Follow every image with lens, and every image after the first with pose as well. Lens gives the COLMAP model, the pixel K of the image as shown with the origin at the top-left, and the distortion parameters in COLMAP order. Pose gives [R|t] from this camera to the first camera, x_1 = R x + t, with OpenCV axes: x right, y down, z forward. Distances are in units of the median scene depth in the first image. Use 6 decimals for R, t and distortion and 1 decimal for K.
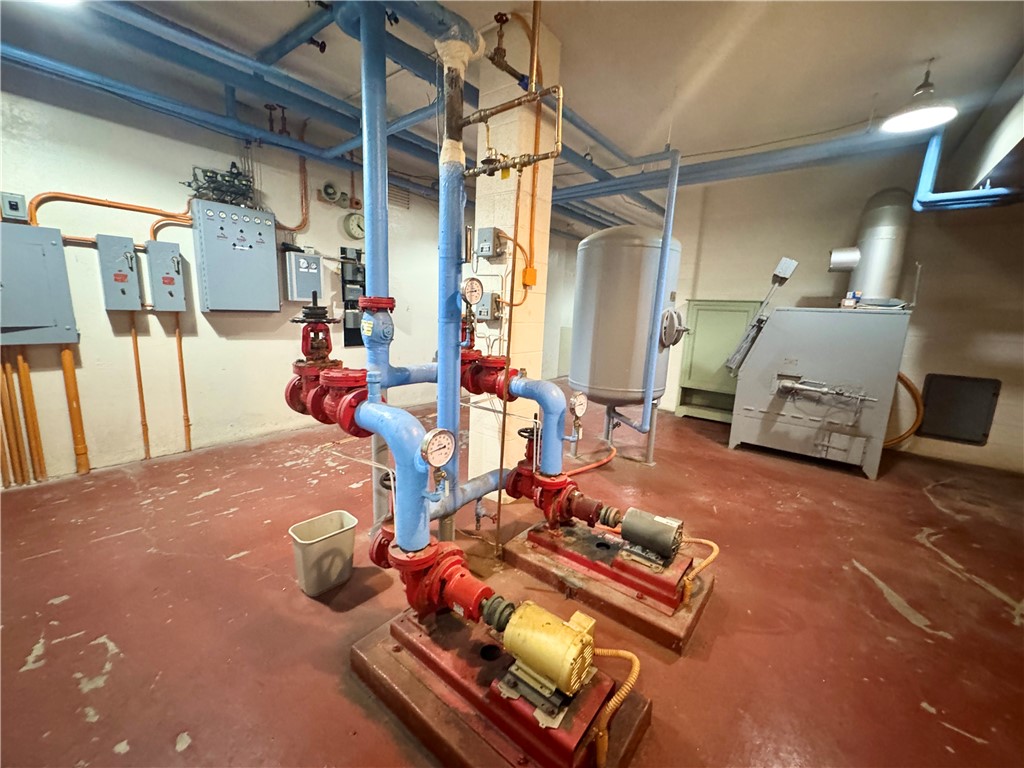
lens RADIAL K [[409.1, 0, 513.1], [0, 409.1, 380.2], [0, 0, 1]] dist [-0.002626, -0.000216]
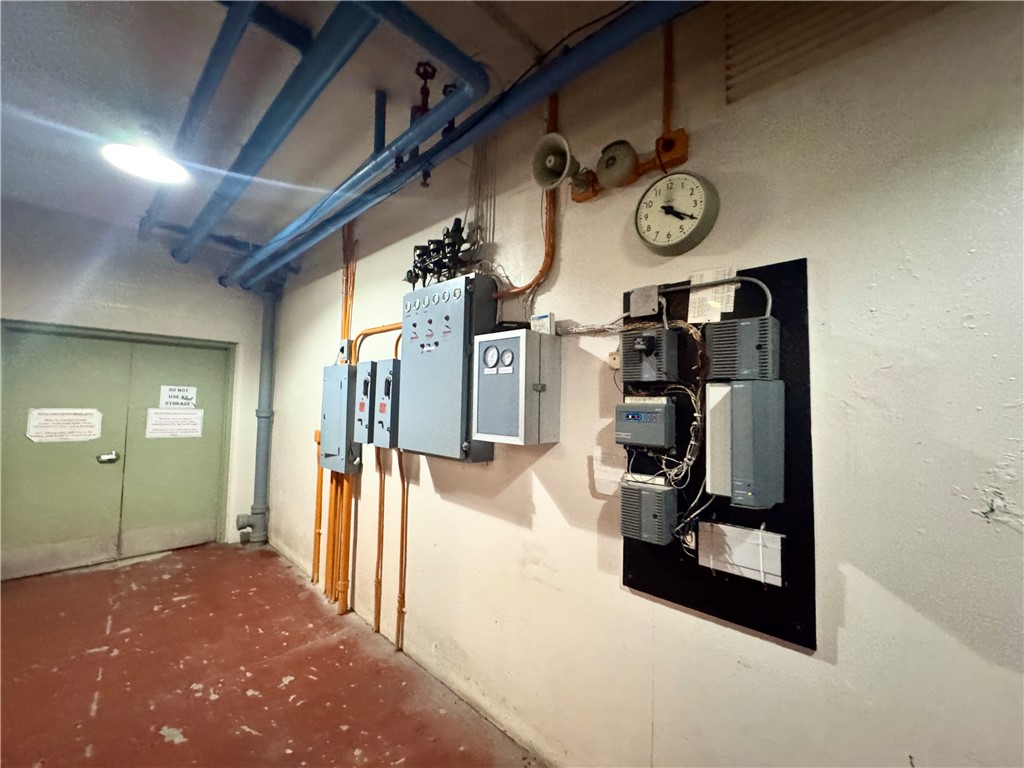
lens RADIAL K [[409.1, 0, 513.1], [0, 409.1, 380.2], [0, 0, 1]] dist [-0.002626, -0.000216]
pose [[-0.093042, -0.099669, -0.990661, -0.119006], [-0.199080, 0.976747, -0.079572, -0.335400], [0.975556, 0.189818, -0.110721, 1.564620]]
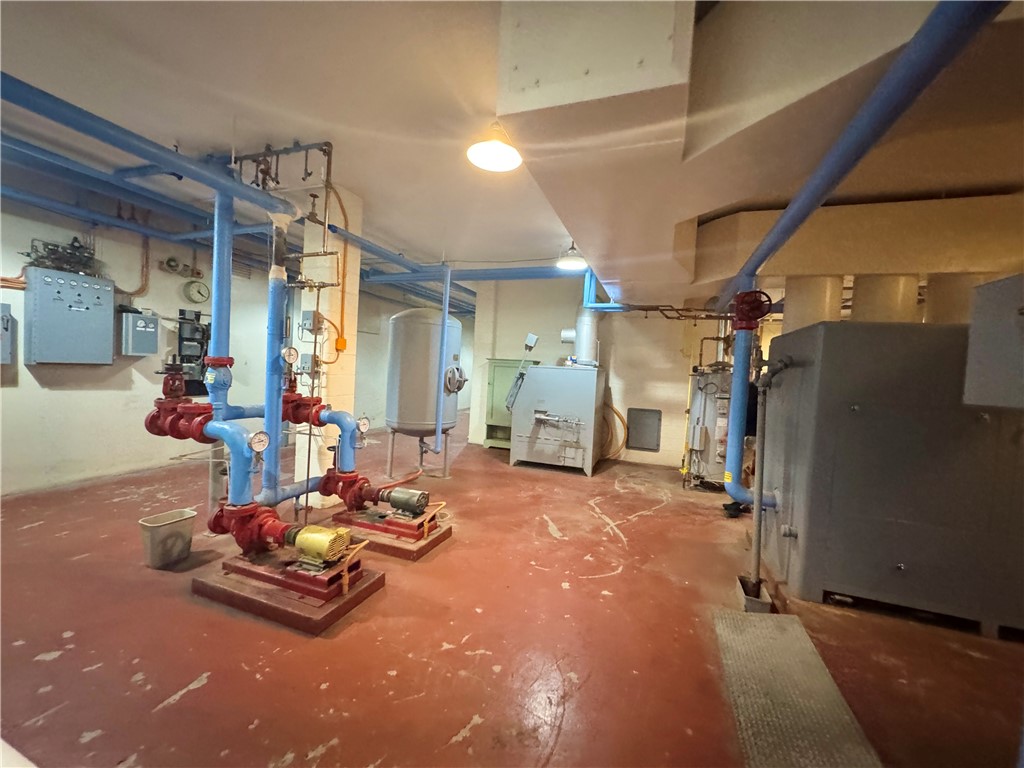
lens RADIAL K [[409.1, 0, 513.1], [0, 409.1, 380.2], [0, 0, 1]] dist [-0.002626, -0.000216]
pose [[0.947364, -0.001704, 0.320153, 0.152931], [0.043327, 0.991469, -0.122929, 0.081779], [-0.317213, 0.130330, 0.939356, -0.548326]]
